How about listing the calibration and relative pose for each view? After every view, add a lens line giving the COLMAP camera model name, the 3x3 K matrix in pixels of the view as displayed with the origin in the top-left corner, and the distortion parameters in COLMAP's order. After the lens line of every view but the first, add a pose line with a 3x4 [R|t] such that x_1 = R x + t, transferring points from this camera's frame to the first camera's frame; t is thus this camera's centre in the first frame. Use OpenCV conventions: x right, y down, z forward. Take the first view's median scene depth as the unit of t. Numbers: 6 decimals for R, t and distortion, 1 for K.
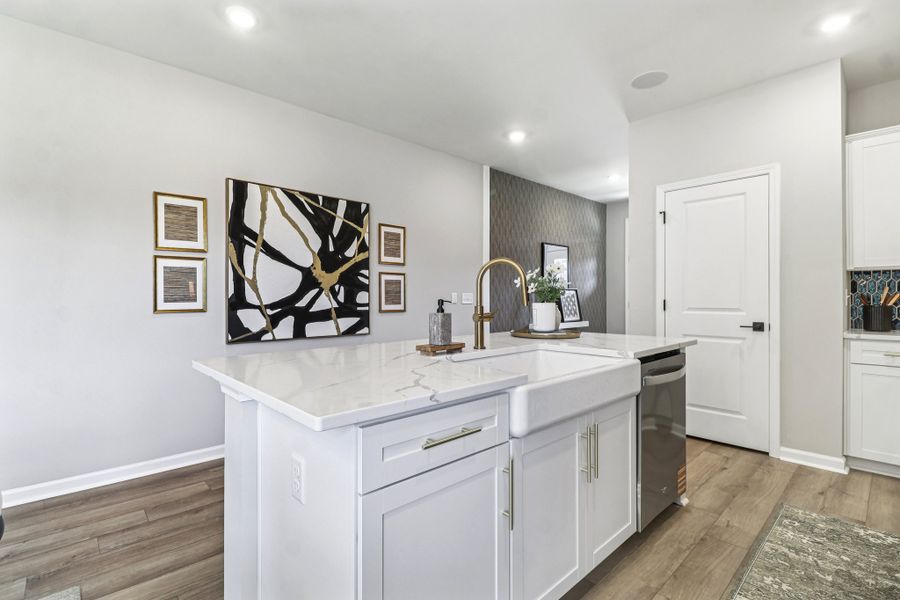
lens RADIAL K [[423.1, 0, 452.2], [0, 423.1, 298.0], [0, 0, 1]] dist [0.001546, -0.000218]
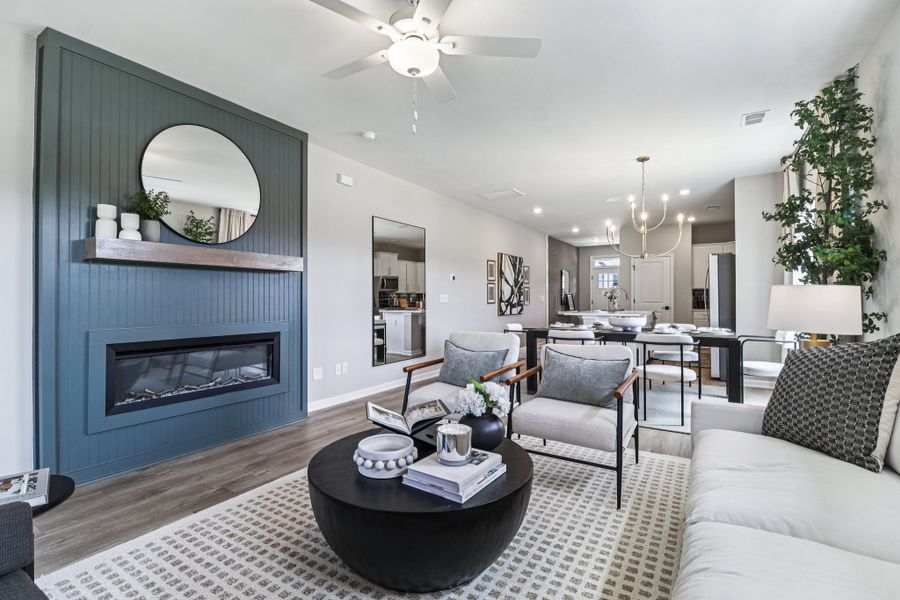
lens RADIAL K [[423.1, 0, 452.2], [0, 423.1, 298.0], [0, 0, 1]] dist [0.001546, -0.000218]
pose [[0.965934, -0.000351, 0.258788, -1.283273], [0.000552, 1.000000, -0.000705, 0.000021], [-0.258788, 0.000824, 0.965934, -1.252483]]
